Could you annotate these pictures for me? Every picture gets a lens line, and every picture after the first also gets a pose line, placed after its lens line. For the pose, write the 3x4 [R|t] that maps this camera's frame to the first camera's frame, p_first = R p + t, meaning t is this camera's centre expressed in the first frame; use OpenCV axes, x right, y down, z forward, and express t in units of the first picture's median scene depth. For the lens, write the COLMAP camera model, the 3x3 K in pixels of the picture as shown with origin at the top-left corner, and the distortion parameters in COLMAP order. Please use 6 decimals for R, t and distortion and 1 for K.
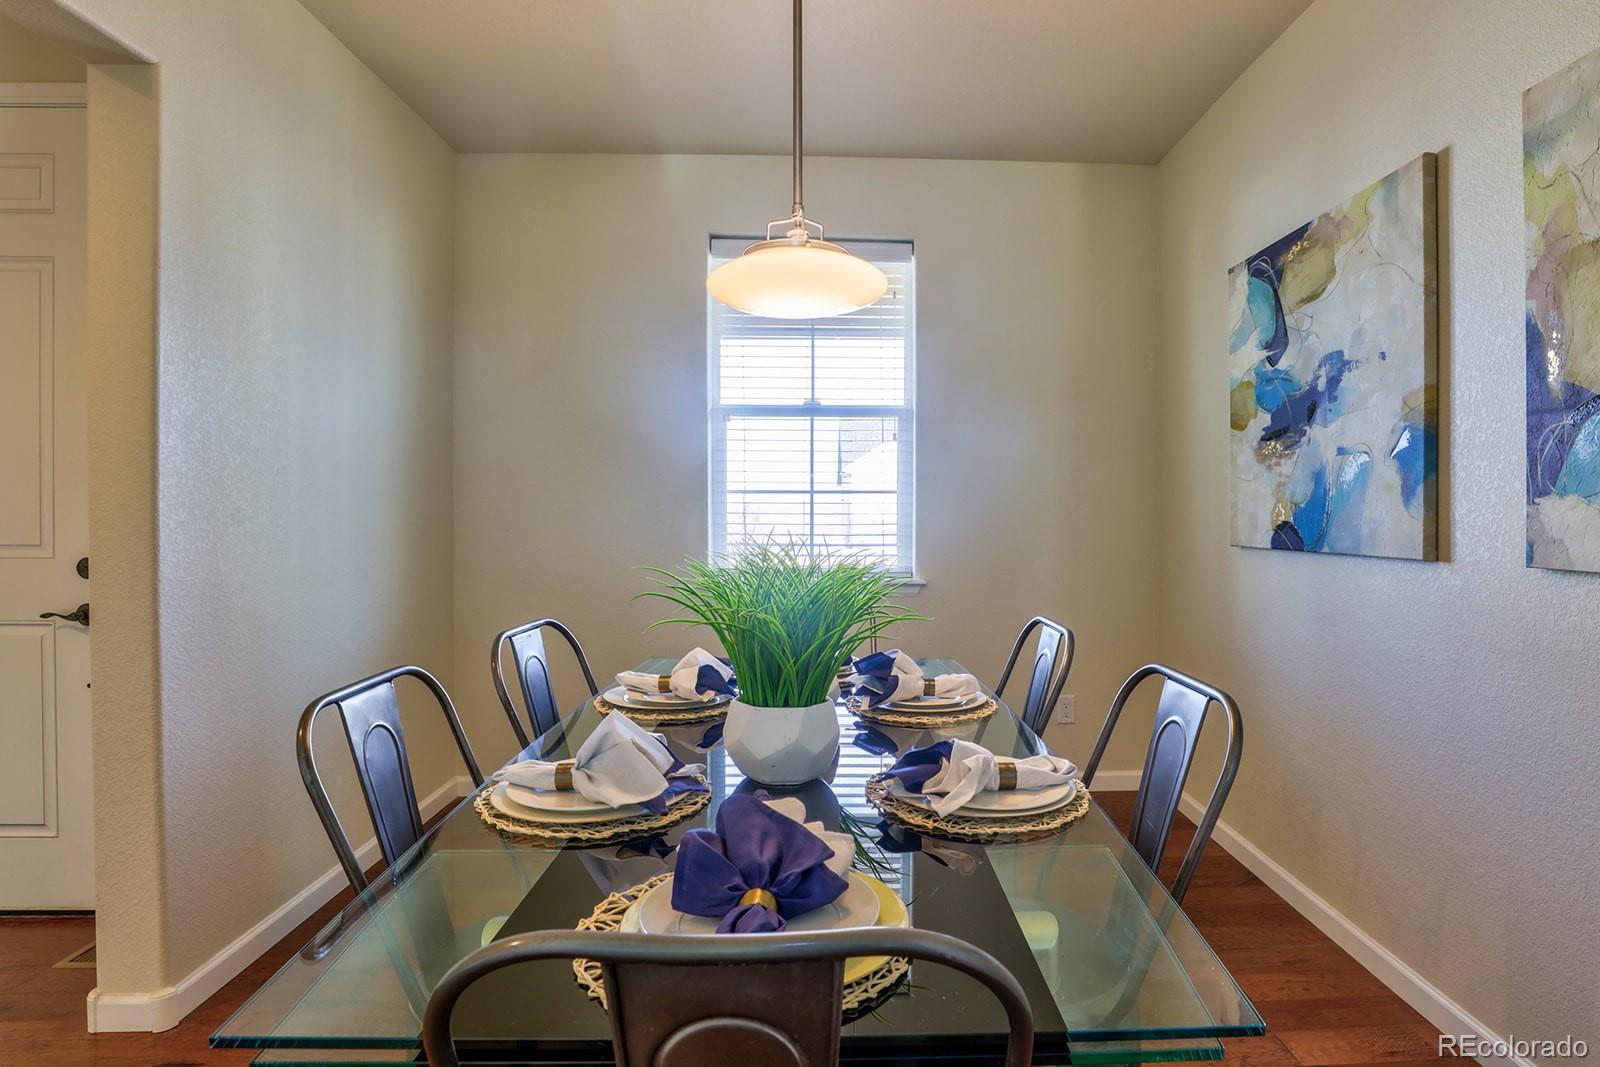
lens RADIAL K [[842.8, 0, 852.7], [0, 842.8, 518.9], [0, 0, 1]] dist [-0.046454, 0.017941]
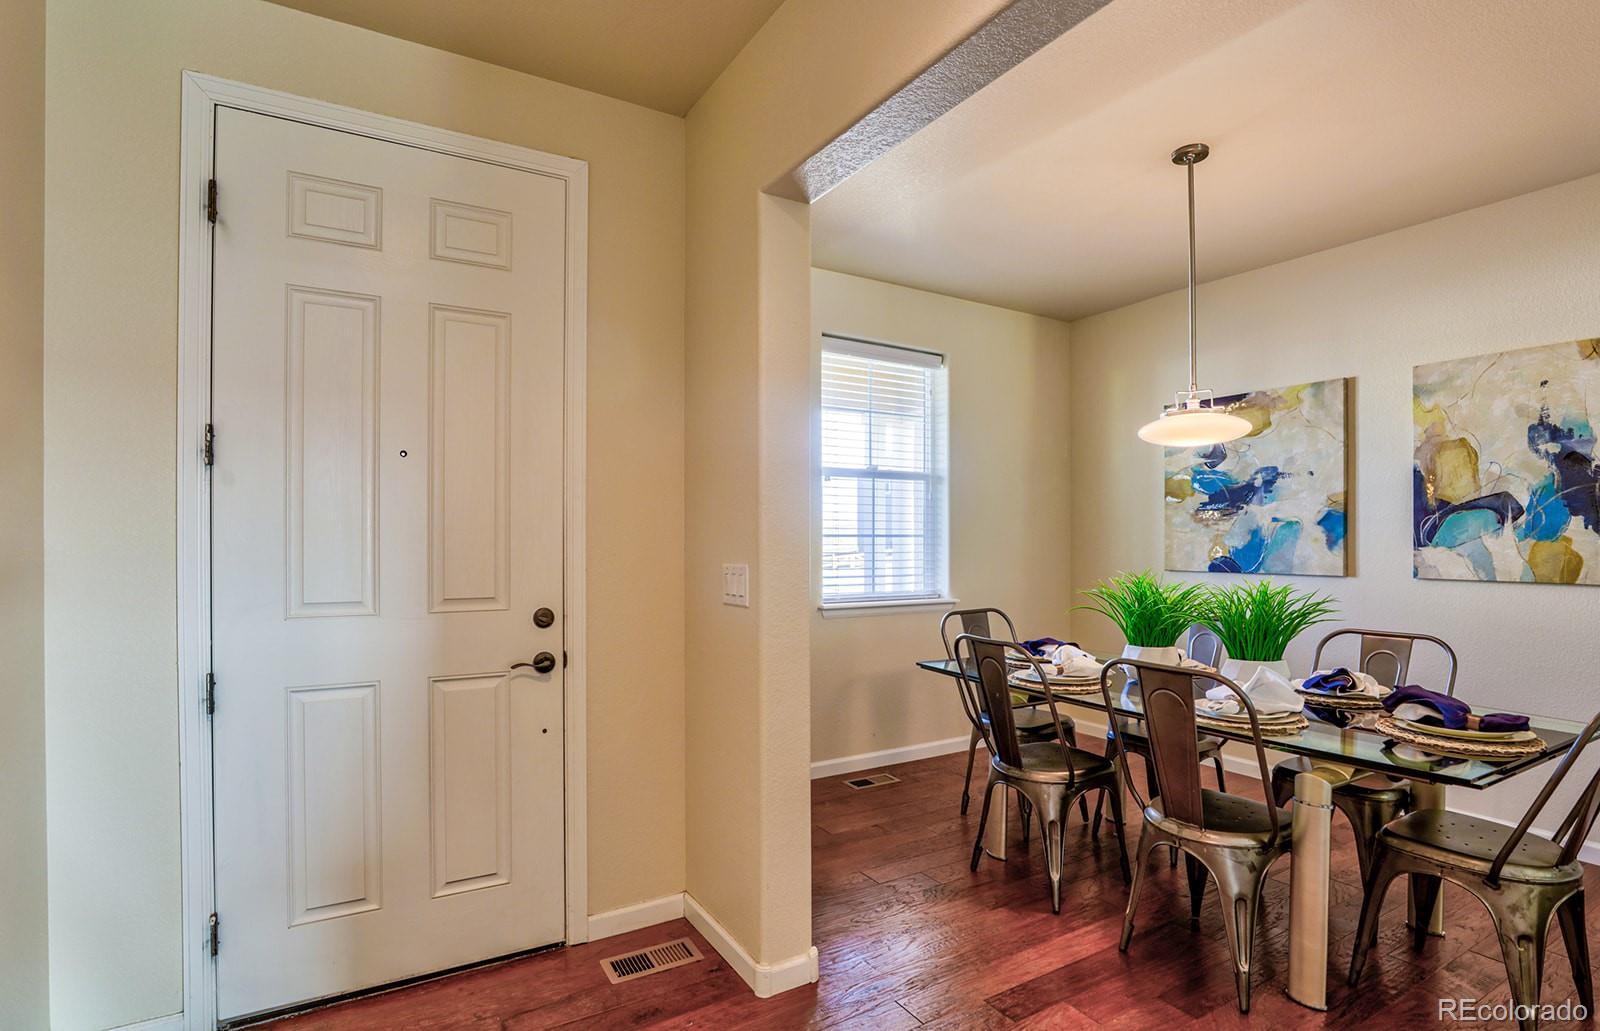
lens RADIAL K [[788.9, 0, 791.4], [0, 788.9, 541.1], [0, 0, 1]] dist [-0.030372, 0.011055]
pose [[0.875182, -0.004762, 0.483770, -1.186218], [0.006456, 0.999977, -0.001836, -0.034967], [-0.483750, 0.004731, 0.875193, -0.024045]]
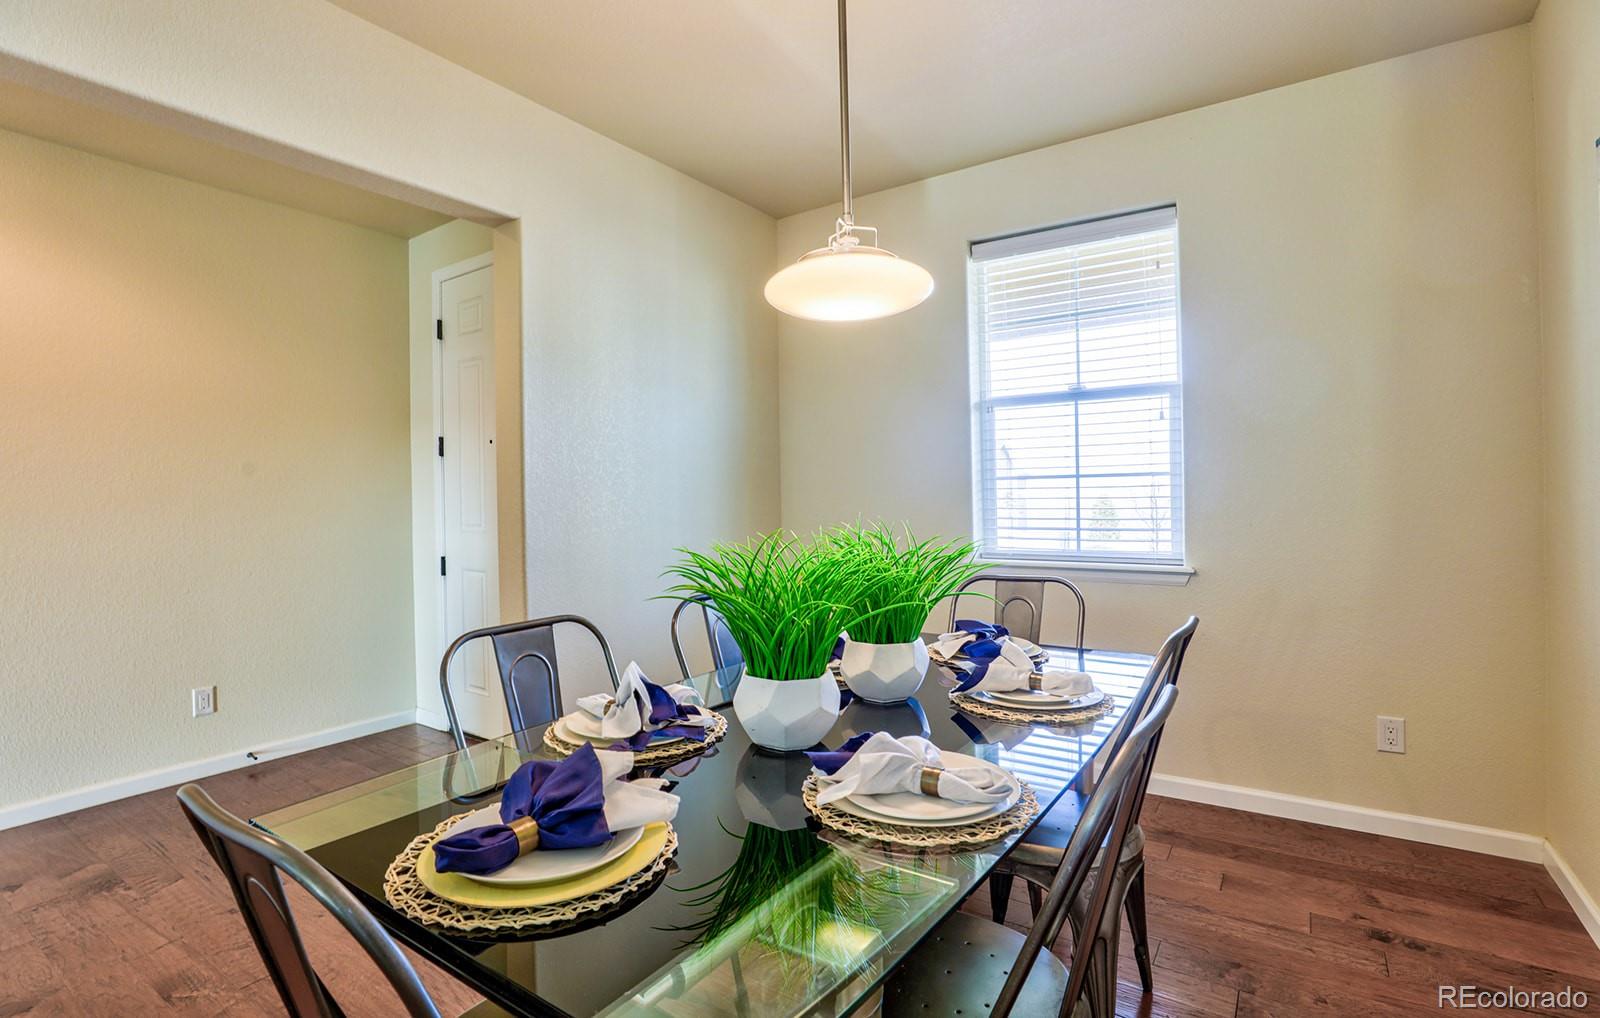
lens RADIAL K [[744.3, 0, 800.0], [0, 744.3, 509.0], [0, 0, 1]] dist [-0.033714, 0.000144]
pose [[0.806947, -0.005644, -0.590597, 0.323074], [0.011630, 0.999912, 0.006335, -0.003613], [0.590509, -0.011980, 0.806942, 0.142067]]
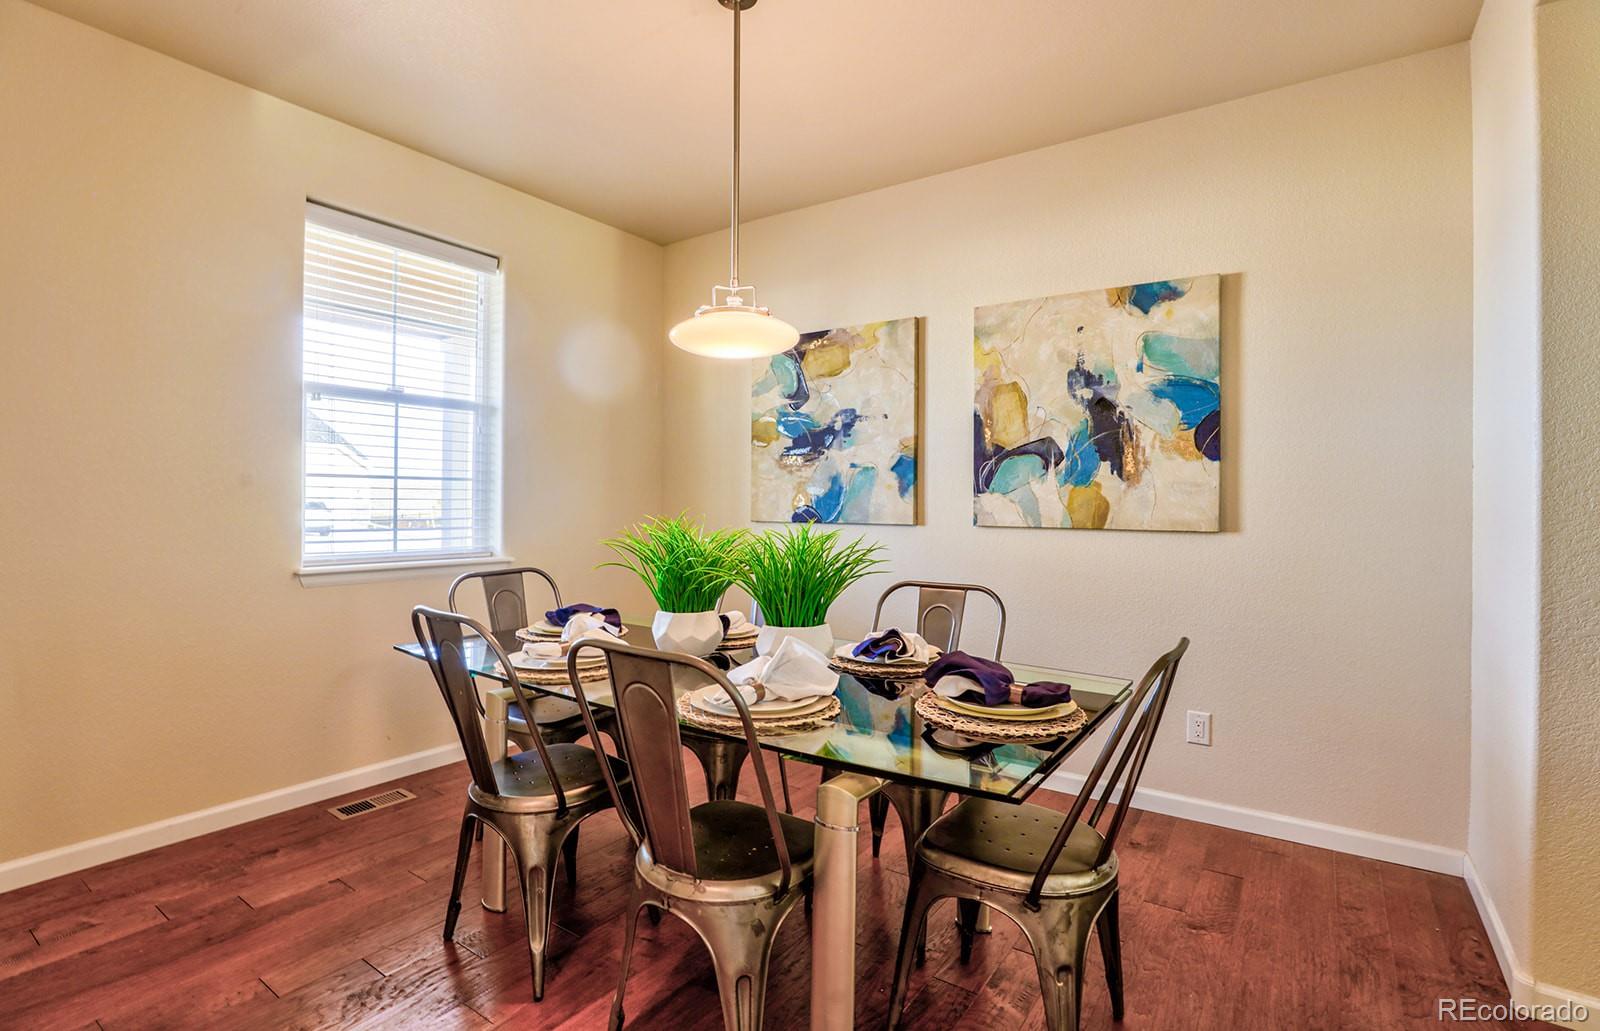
lens RADIAL K [[765.4, 0, 777.6], [0, 765.4, 500.3], [0, 0, 1]] dist [-0.019989, -0.000066]
pose [[0.616399, 0.002871, 0.787428, -0.764006], [0.000619, 0.999991, -0.004131, -0.000537], [-0.787433, 0.003034, 0.616392, 0.114655]]
